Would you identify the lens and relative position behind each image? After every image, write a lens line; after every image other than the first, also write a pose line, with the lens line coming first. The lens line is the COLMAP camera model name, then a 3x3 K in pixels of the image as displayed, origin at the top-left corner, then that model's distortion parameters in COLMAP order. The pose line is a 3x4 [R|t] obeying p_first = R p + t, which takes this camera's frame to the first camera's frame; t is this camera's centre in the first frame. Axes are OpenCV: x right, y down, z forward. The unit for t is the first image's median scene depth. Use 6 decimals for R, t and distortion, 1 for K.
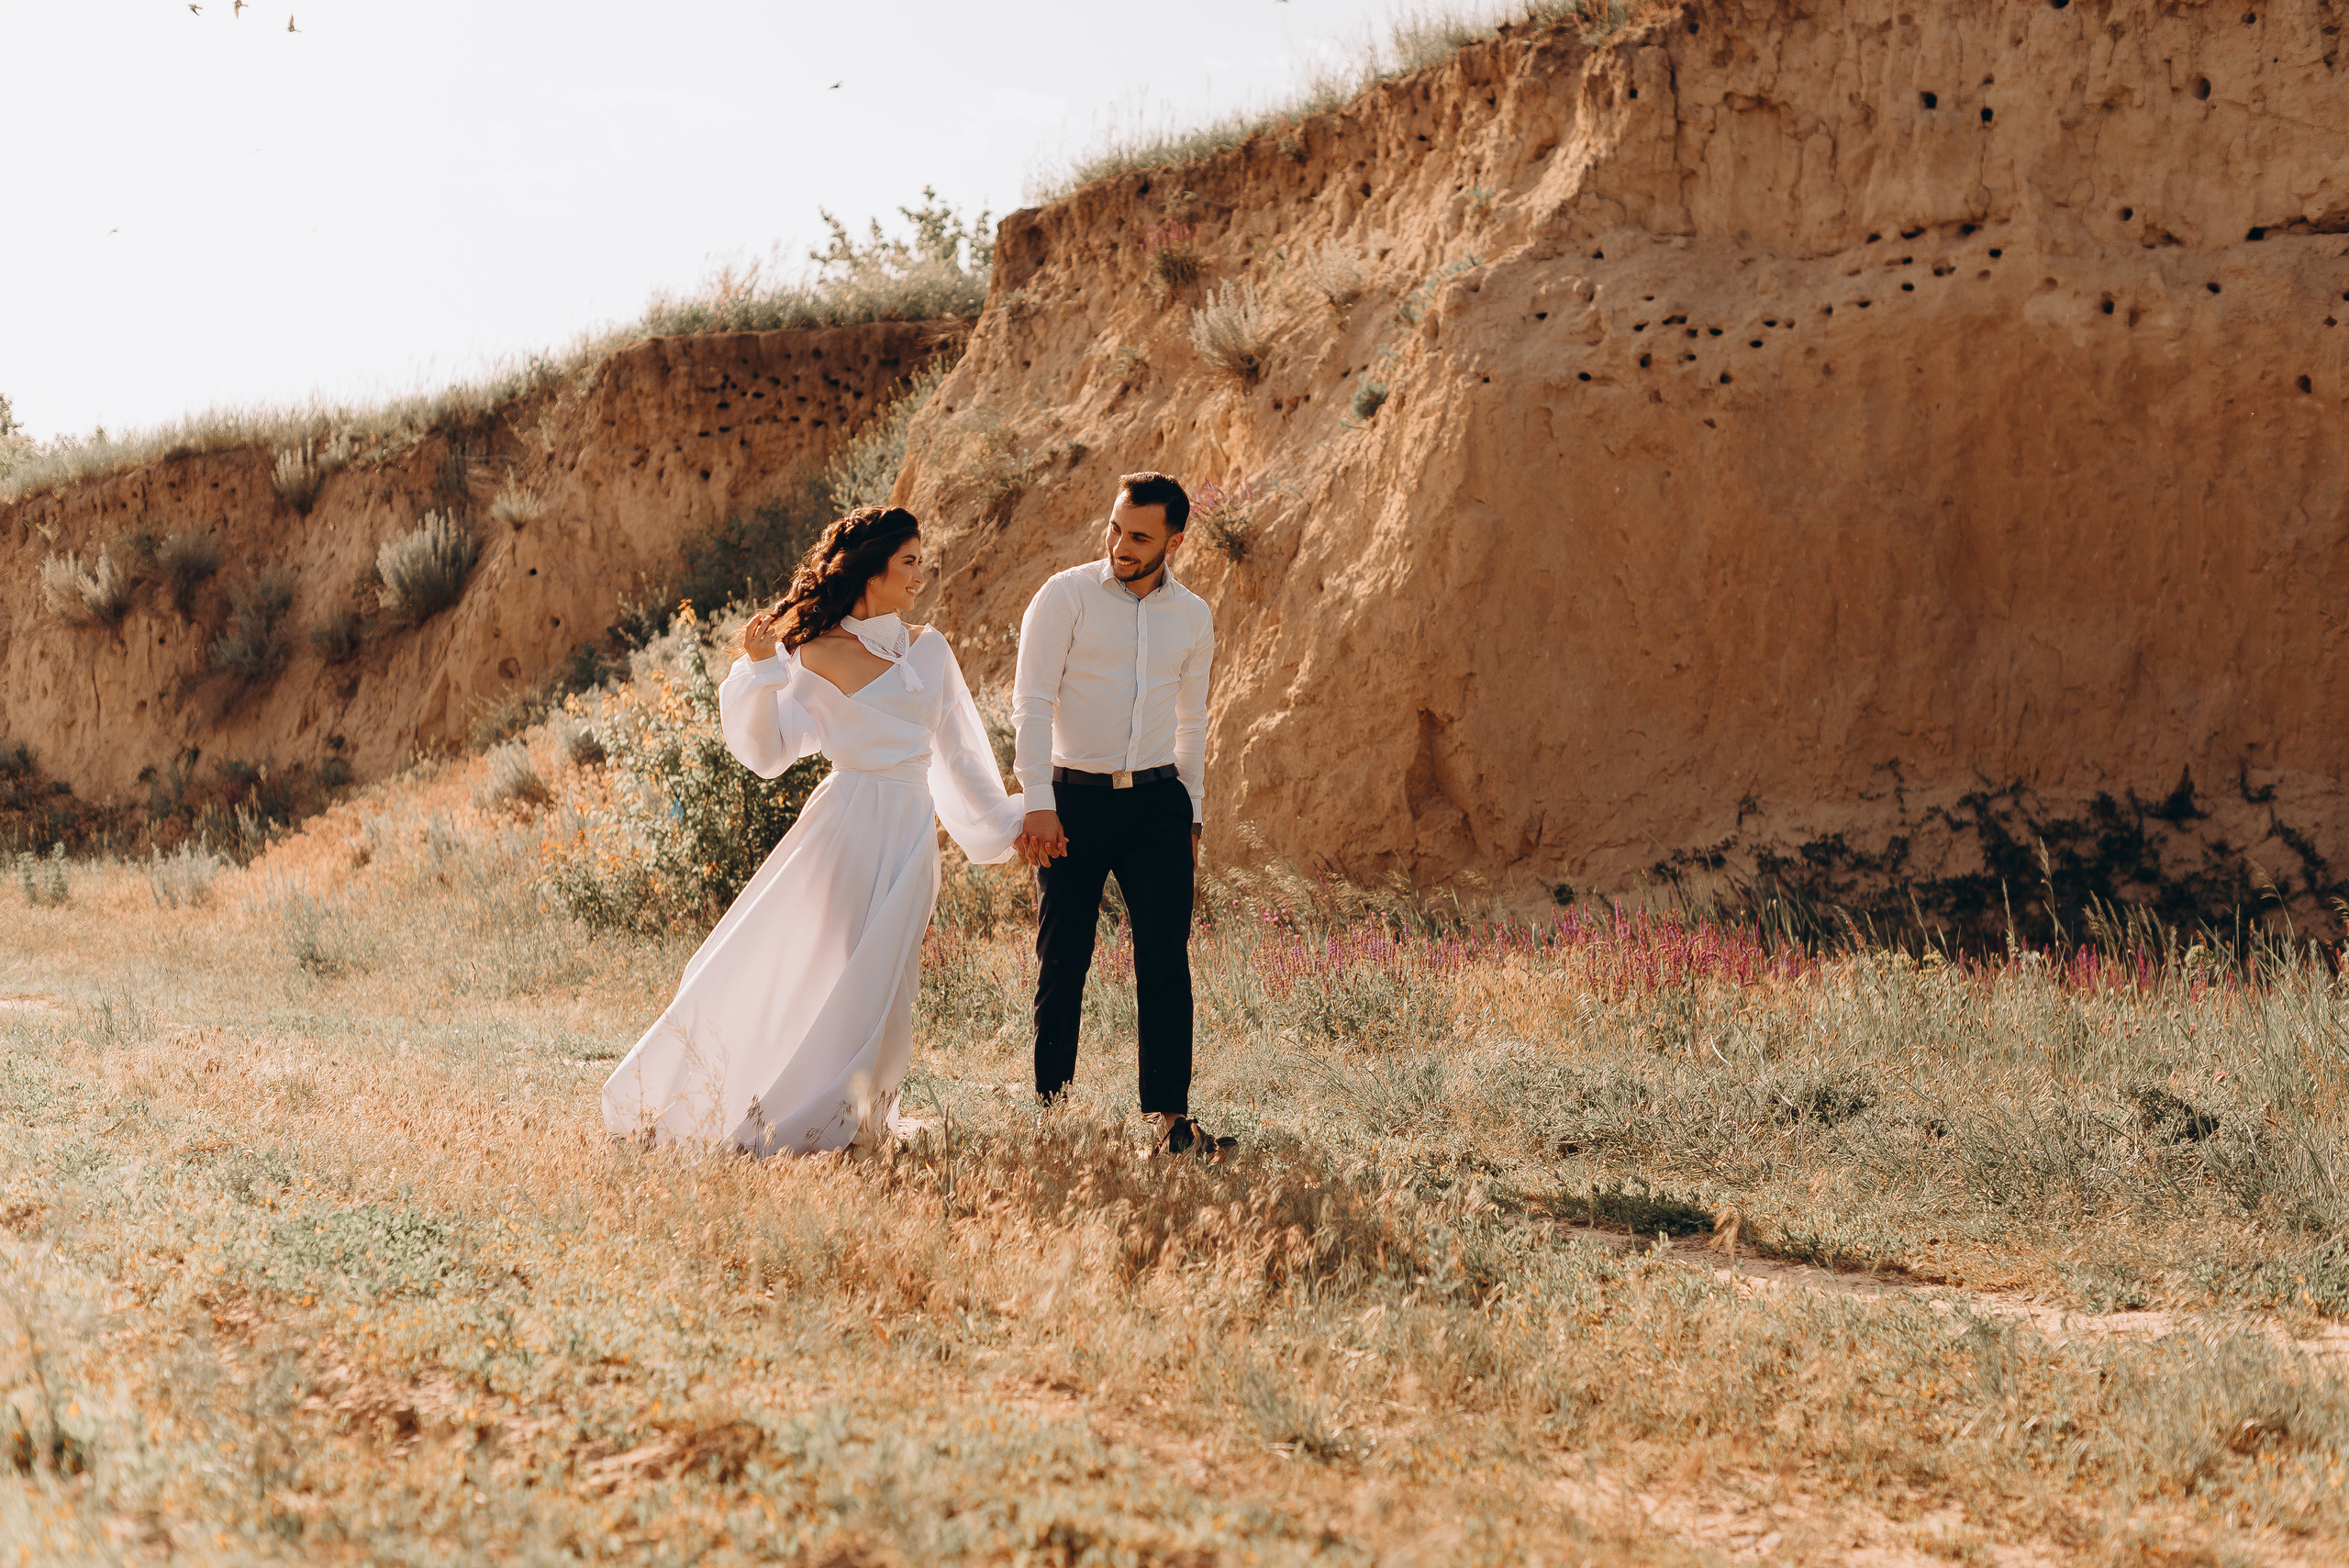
lens RADIAL K [[3858.3, 0, 1168.2], [0, 3858.3, 775.0], [0, 0, 1]] dist [-0.131792, 0.000000]
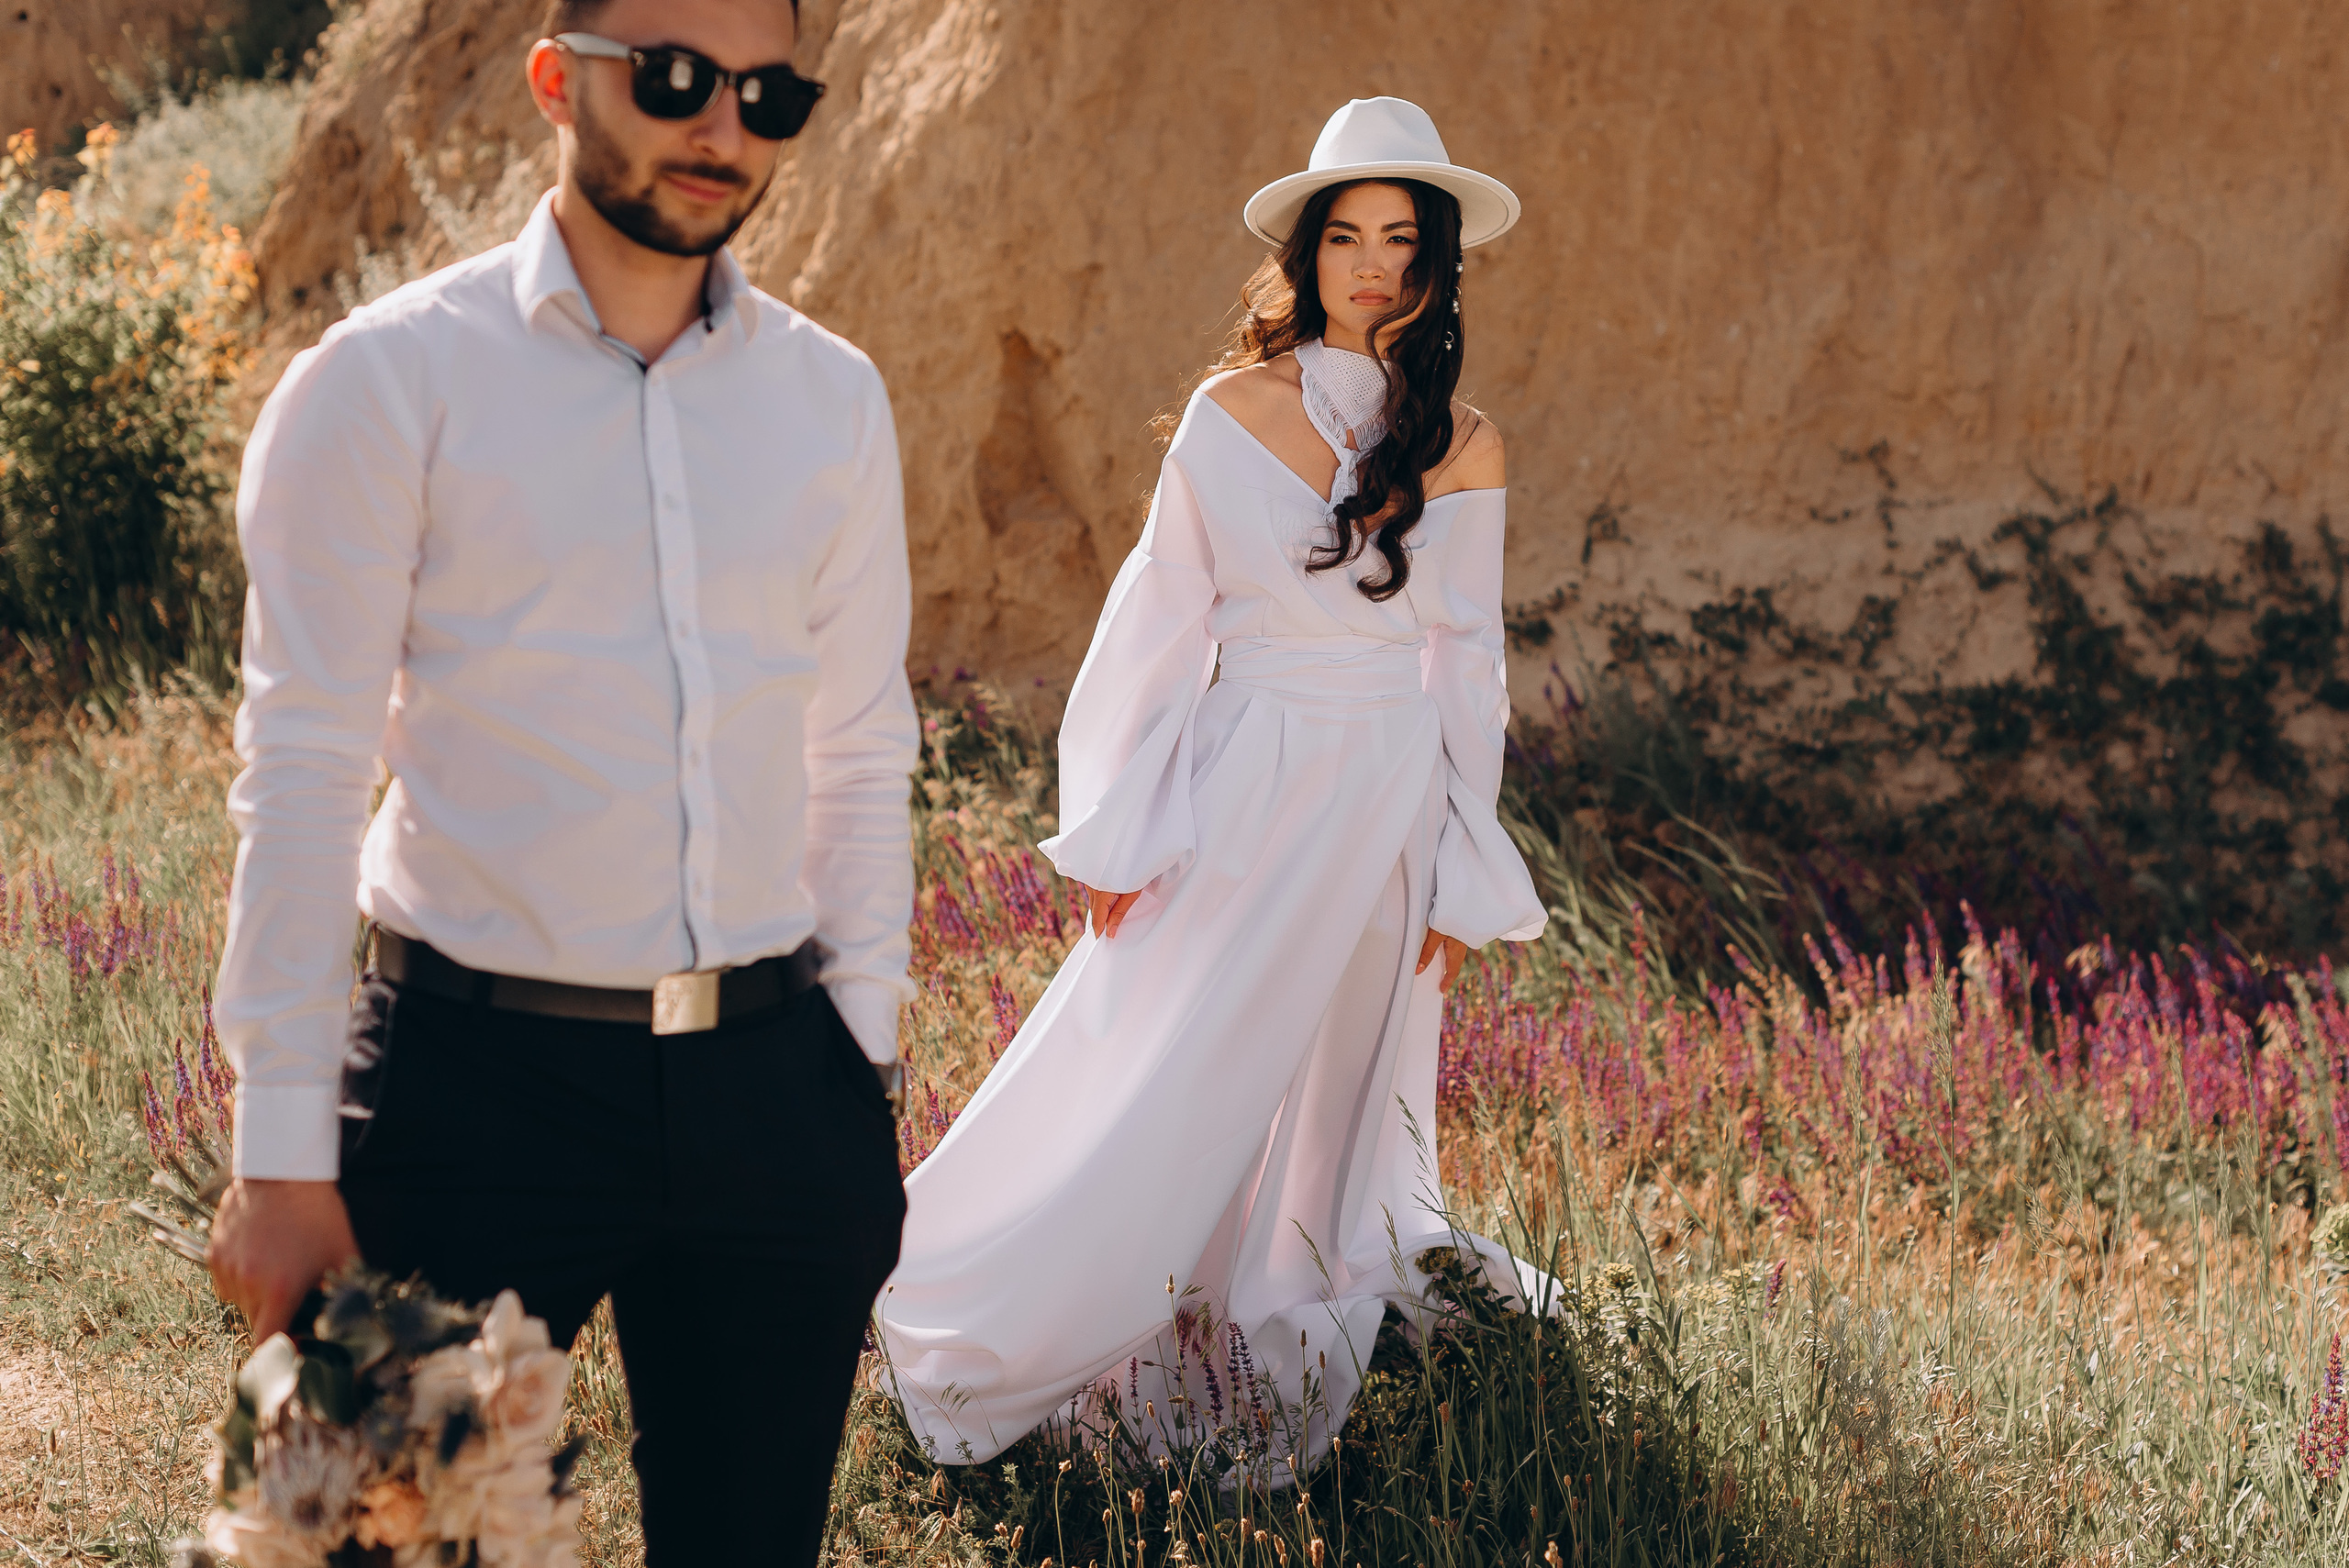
lens RADIAL K [[4559.8, 0, 1220.8], [0, 4559.8, 822.3], [0, 0, 1]] dist [-0.180392, 0.000000]
pose [[0.999468, 0.013222, -0.029828, 0.118003], [-0.009104, 0.990914, 0.134186, -0.035211], [0.031331, -0.133843, 0.990507, 0.375593]]
